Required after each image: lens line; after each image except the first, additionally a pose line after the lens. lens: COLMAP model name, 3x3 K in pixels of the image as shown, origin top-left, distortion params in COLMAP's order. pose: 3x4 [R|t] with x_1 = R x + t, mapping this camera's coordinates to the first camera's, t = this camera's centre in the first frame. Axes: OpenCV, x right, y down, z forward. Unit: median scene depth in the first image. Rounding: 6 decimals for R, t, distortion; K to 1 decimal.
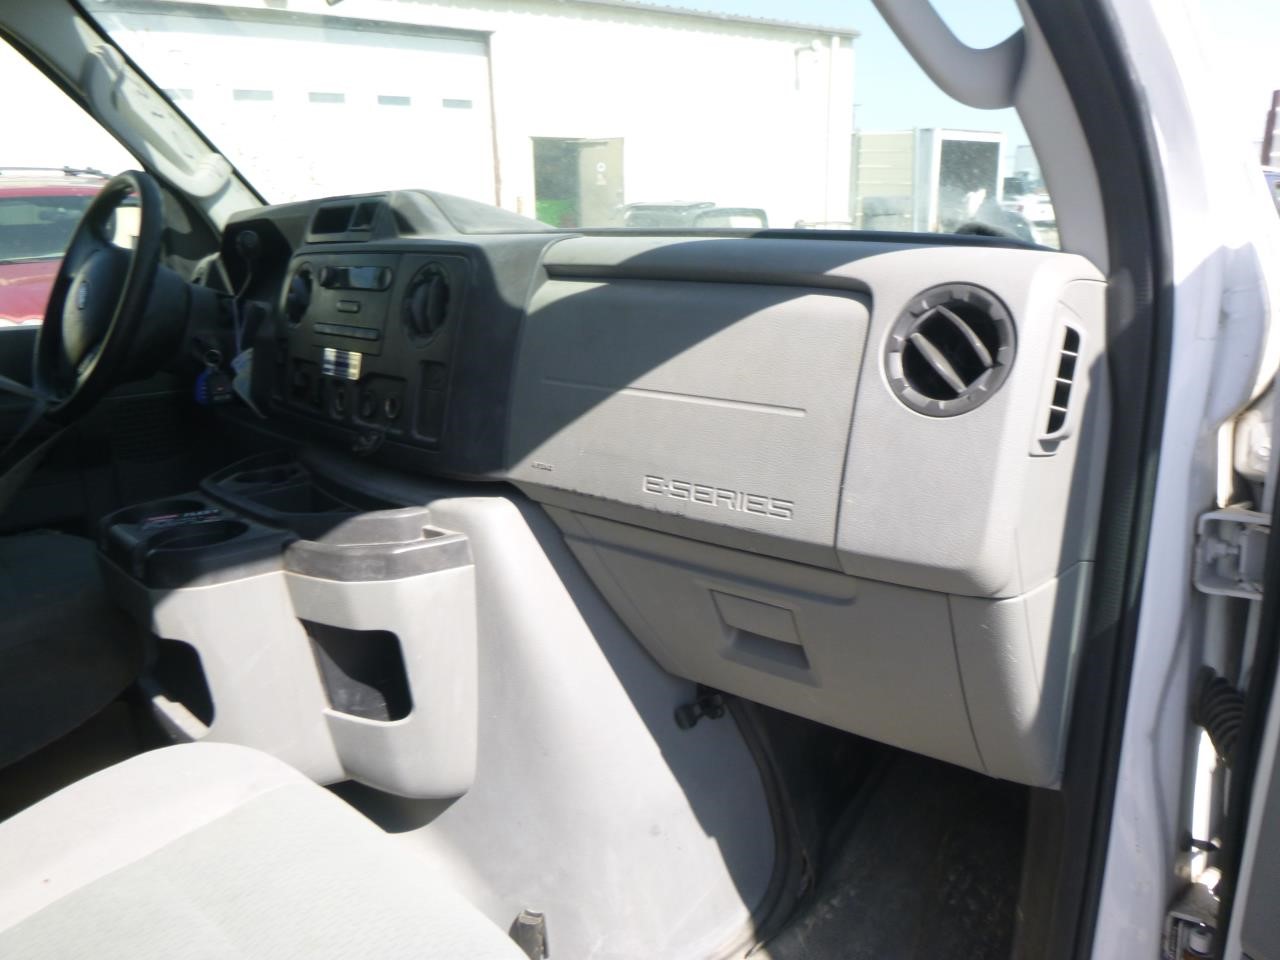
lens RADIAL K [[963.6, 0, 640.0], [0, 963.6, 480.0], [0, 0, 1]] dist [0.000664, 0.000871]
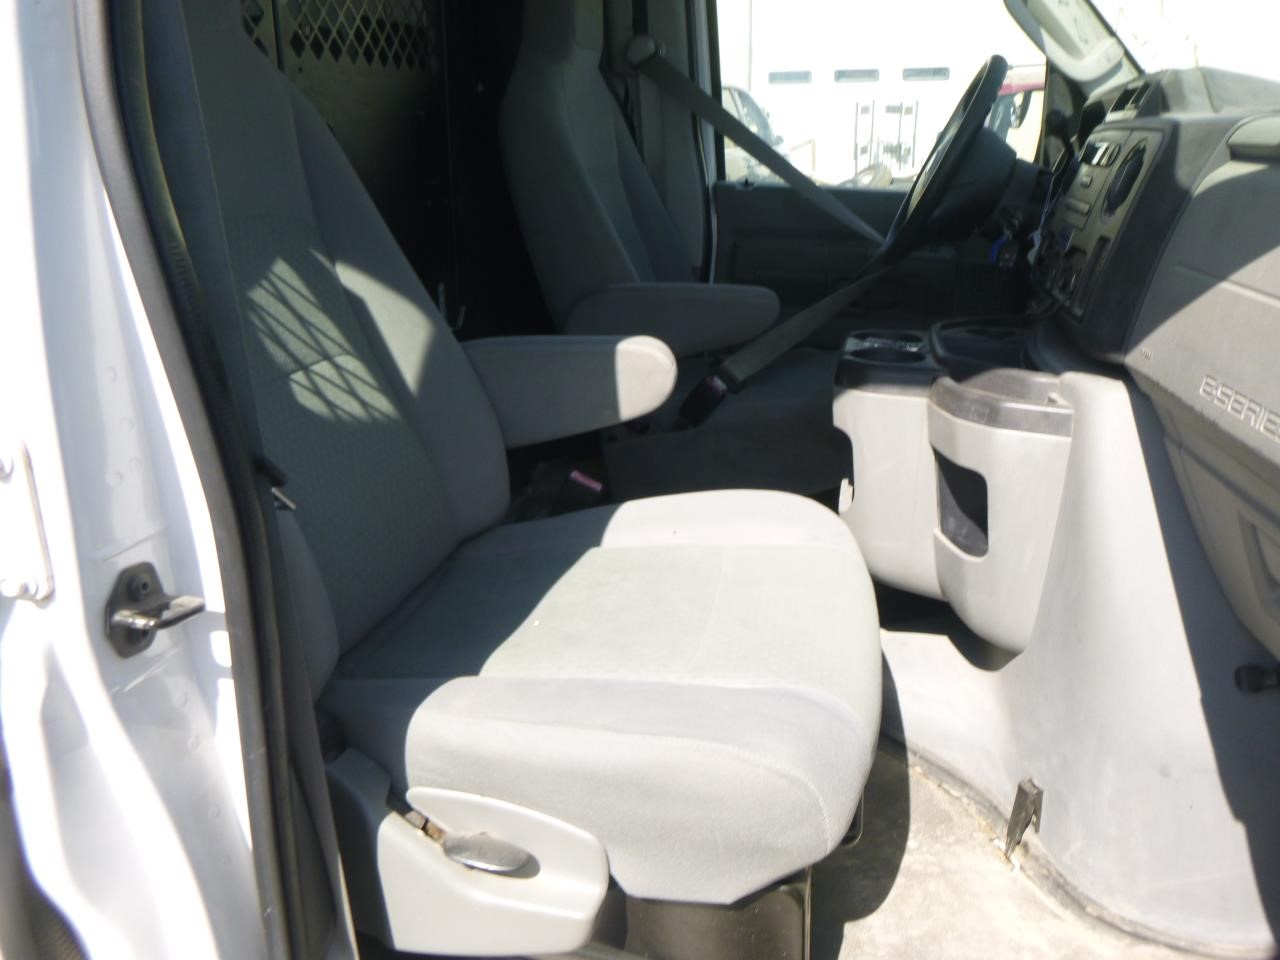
lens RADIAL K [[1005.3, 0, 640.0], [0, 1005.3, 480.0], [0, 0, 1]] dist [-0.039634, 0.005031]
pose [[0.530323, 0.297473, -0.793894, 0.439947], [-0.226696, 0.952080, 0.205312, 0.015977], [0.816925, 0.071091, 0.572346, 0.020981]]
